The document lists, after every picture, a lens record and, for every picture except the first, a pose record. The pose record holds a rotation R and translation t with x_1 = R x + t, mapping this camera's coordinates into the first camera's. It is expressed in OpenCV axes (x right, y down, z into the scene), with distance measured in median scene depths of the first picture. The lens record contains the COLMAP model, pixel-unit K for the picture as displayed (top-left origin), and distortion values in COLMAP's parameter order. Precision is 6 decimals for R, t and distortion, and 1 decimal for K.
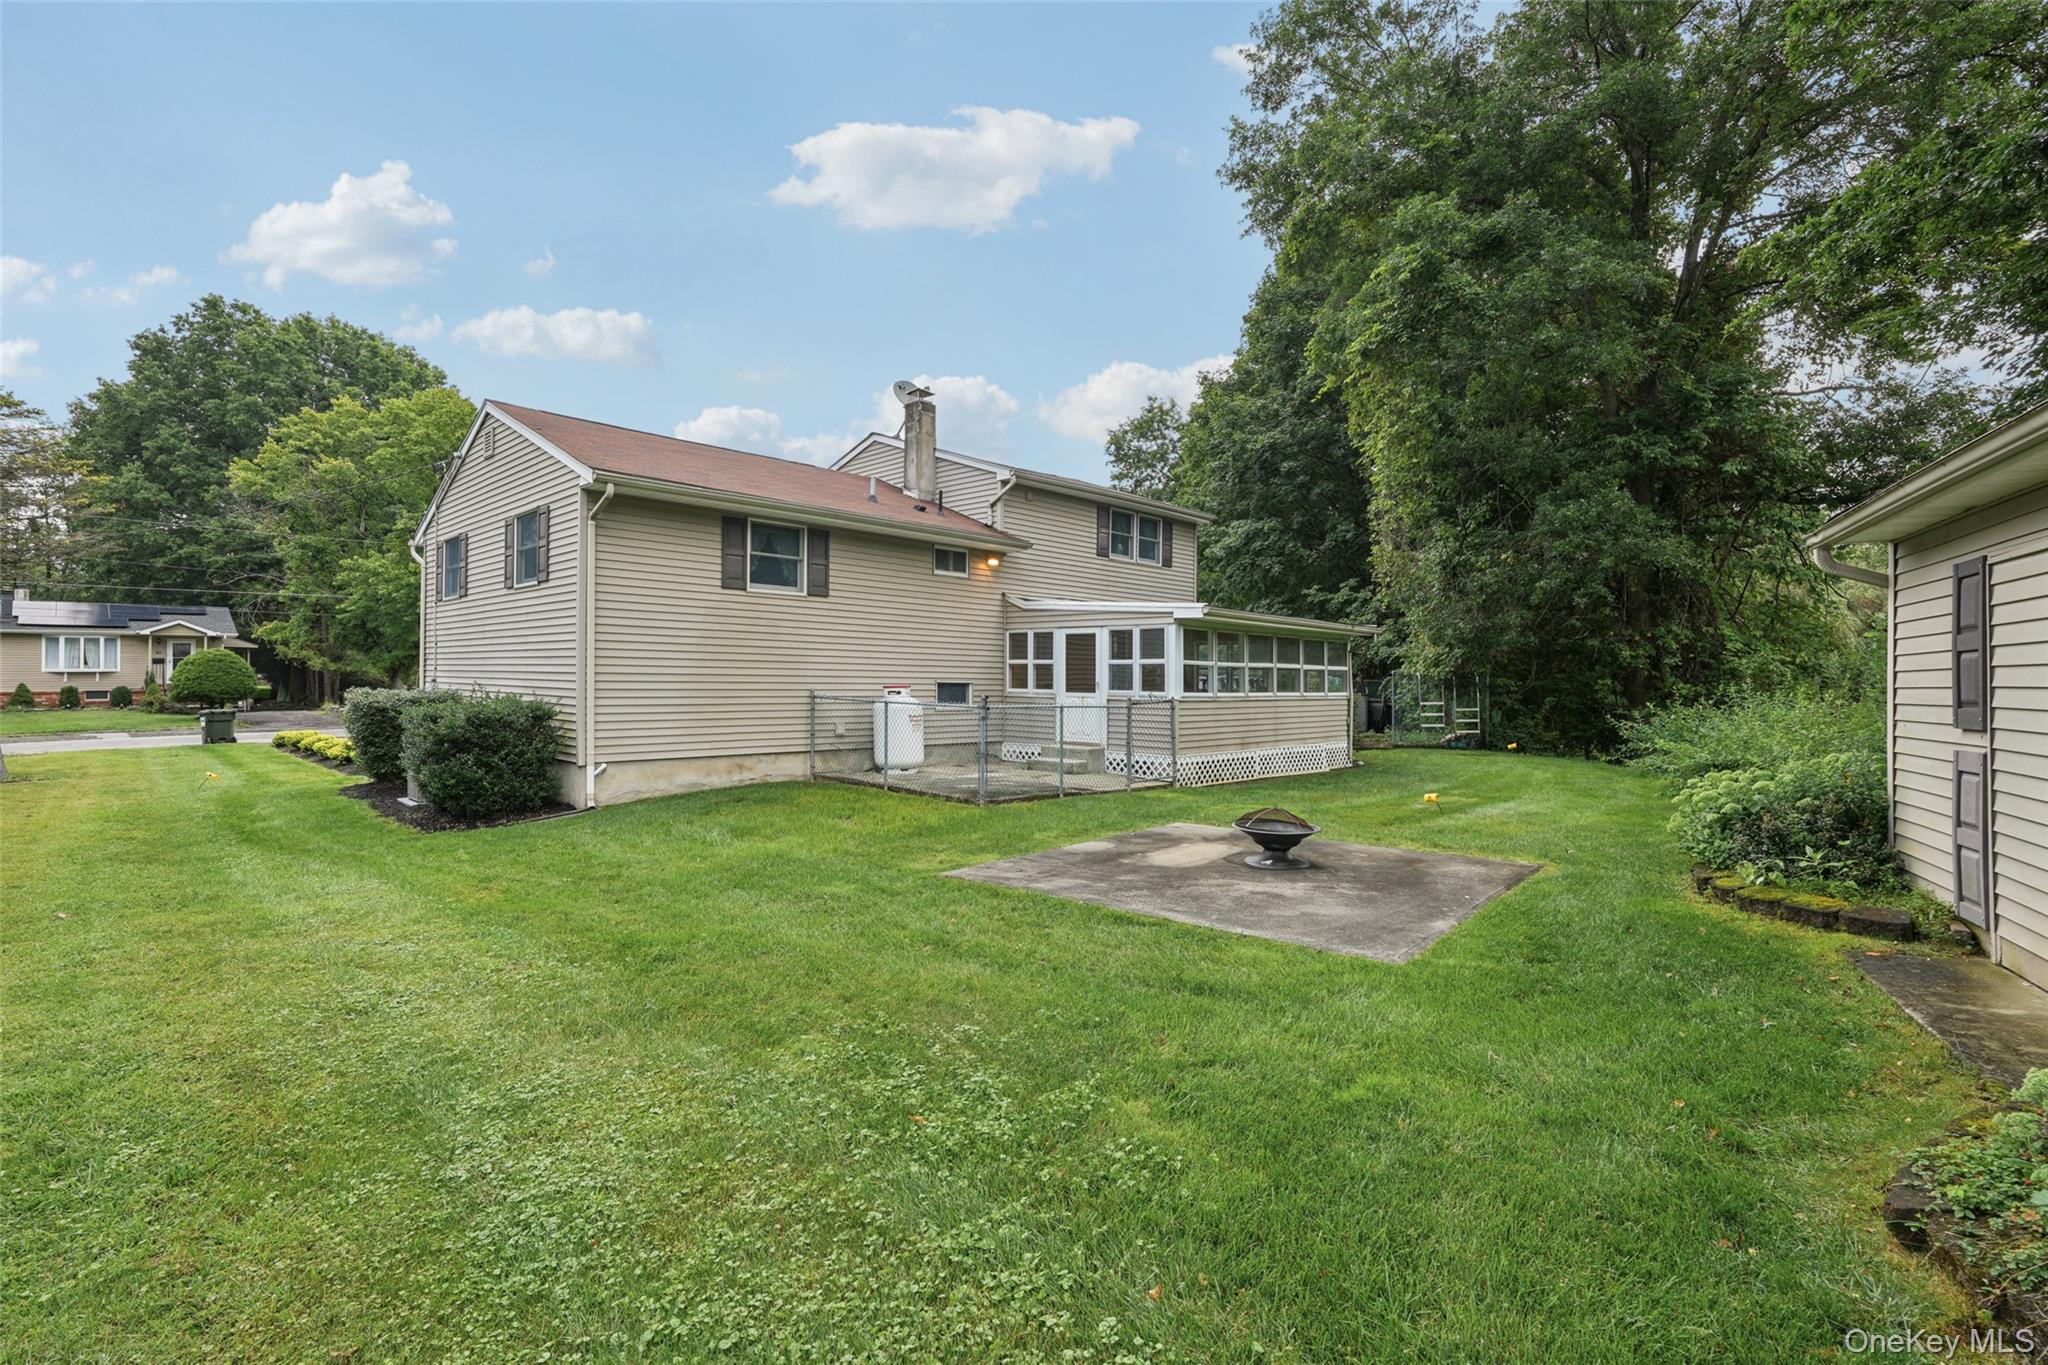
lens RADIAL K [[940.3, 0, 1024.0], [0, 940.3, 682.5], [0, 0, 1]] dist [-0.000003, -0.000008]
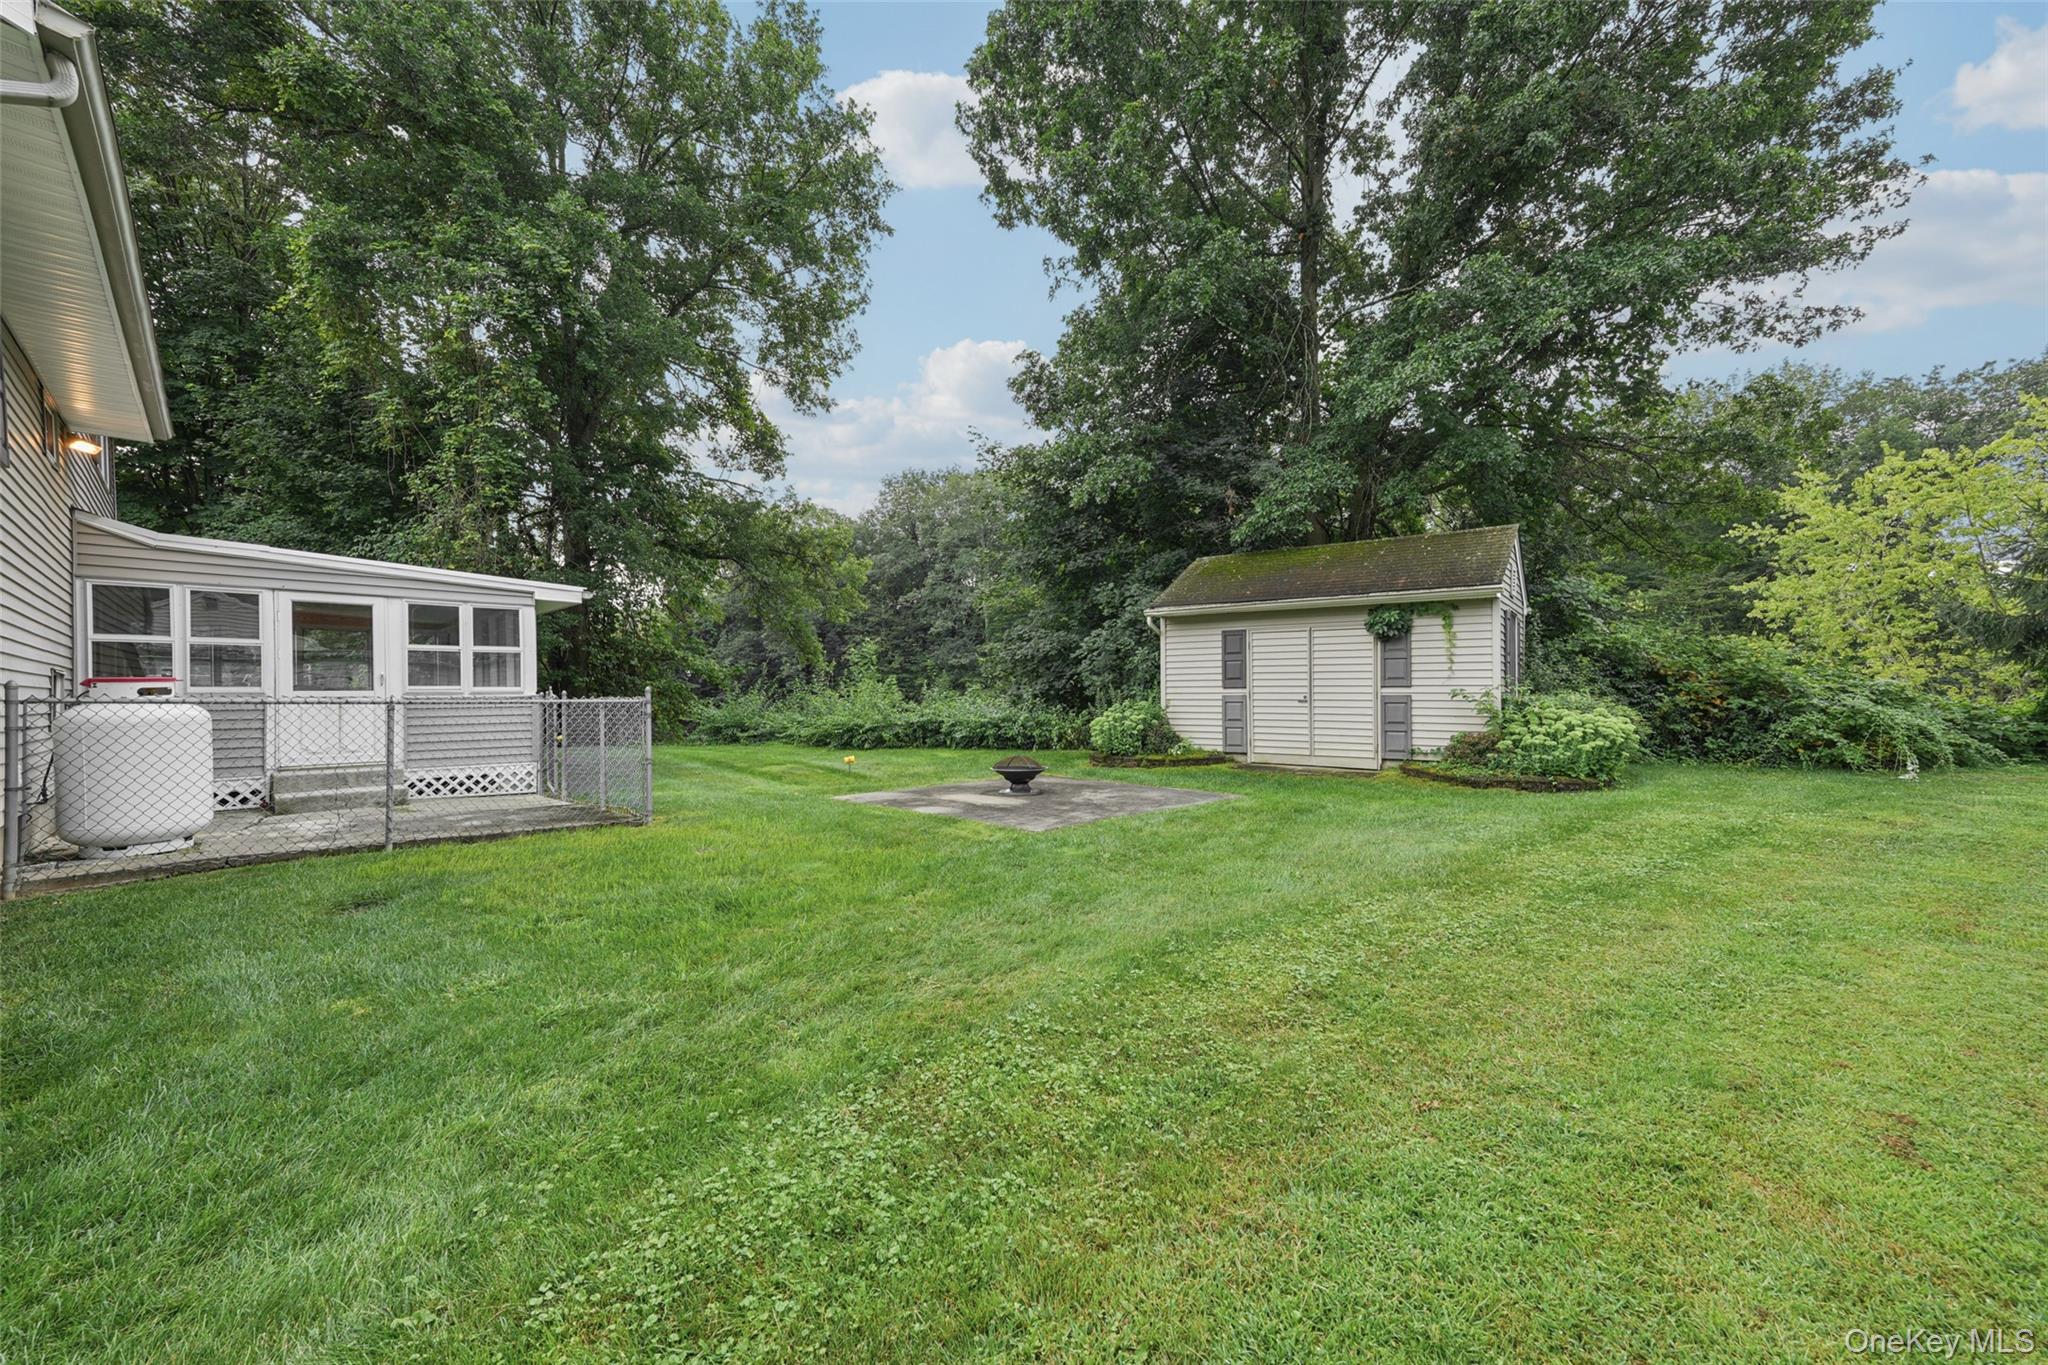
lens RADIAL K [[940.3, 0, 1024.0], [0, 940.3, 682.5], [0, 0, 1]] dist [-0.000003, -0.000008]
pose [[-0.012145, -0.007896, 0.999895, -0.676146], [-0.005897, 0.999952, 0.007825, -0.001899], [-0.999909, -0.005801, -0.012191, 0.528952]]
